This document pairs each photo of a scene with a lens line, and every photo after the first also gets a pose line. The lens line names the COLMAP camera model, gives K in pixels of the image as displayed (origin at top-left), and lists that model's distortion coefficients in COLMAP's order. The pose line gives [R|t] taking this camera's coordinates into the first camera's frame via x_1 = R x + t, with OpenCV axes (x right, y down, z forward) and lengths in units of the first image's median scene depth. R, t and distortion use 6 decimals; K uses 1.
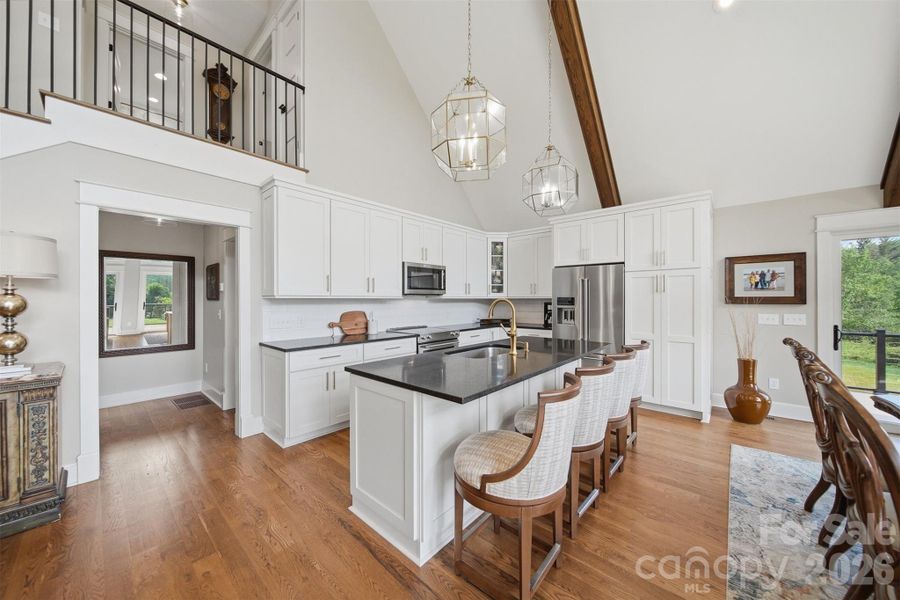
lens RADIAL K [[322.5, 0, 452.7], [0, 322.5, 299.8], [0, 0, 1]] dist [-0.000864, -0.001122]
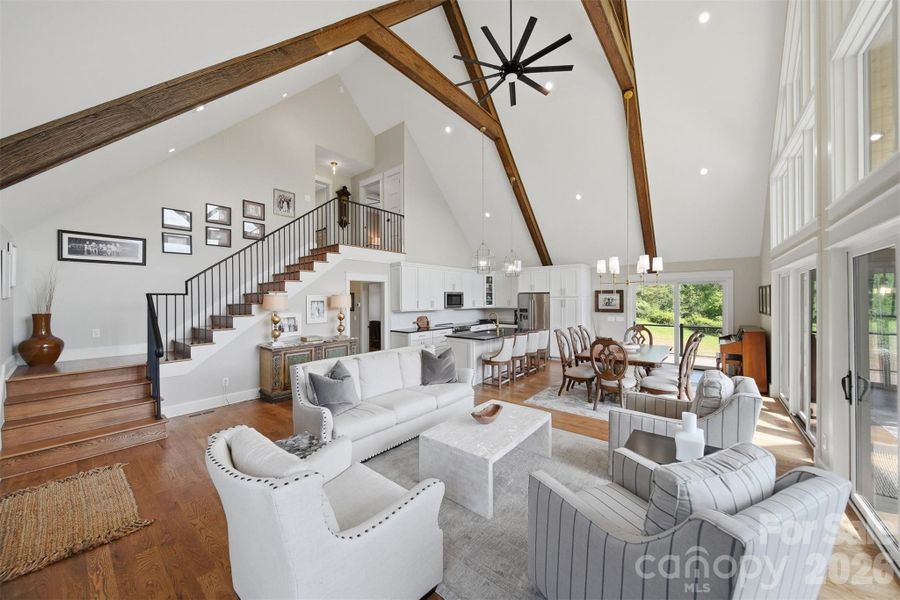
lens RADIAL K [[322.5, 0, 451.9], [0, 322.5, 299.0], [0, 0, 1]] dist [-0.000864, -0.001122]
pose [[0.999075, -0.002646, 0.042921, -0.216506], [0.002649, 0.999996, -0.000009, -0.080333], [-0.042921, 0.000122, 0.999078, -1.178397]]
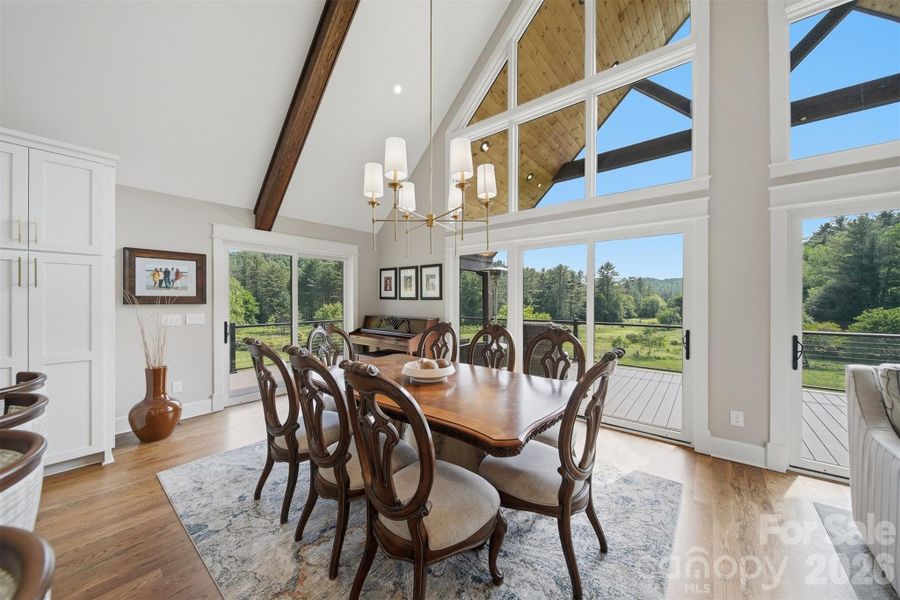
lens RADIAL K [[322.5, 0, 447.4], [0, 322.5, 298.8], [0, 0, 1]] dist [-0.000864, -0.001122]
pose [[-0.035923, 0.004107, 0.999346, 0.010056], [-0.002039, 0.999989, -0.004183, 0.000416], [-0.999352, -0.002188, -0.035914, 0.228024]]
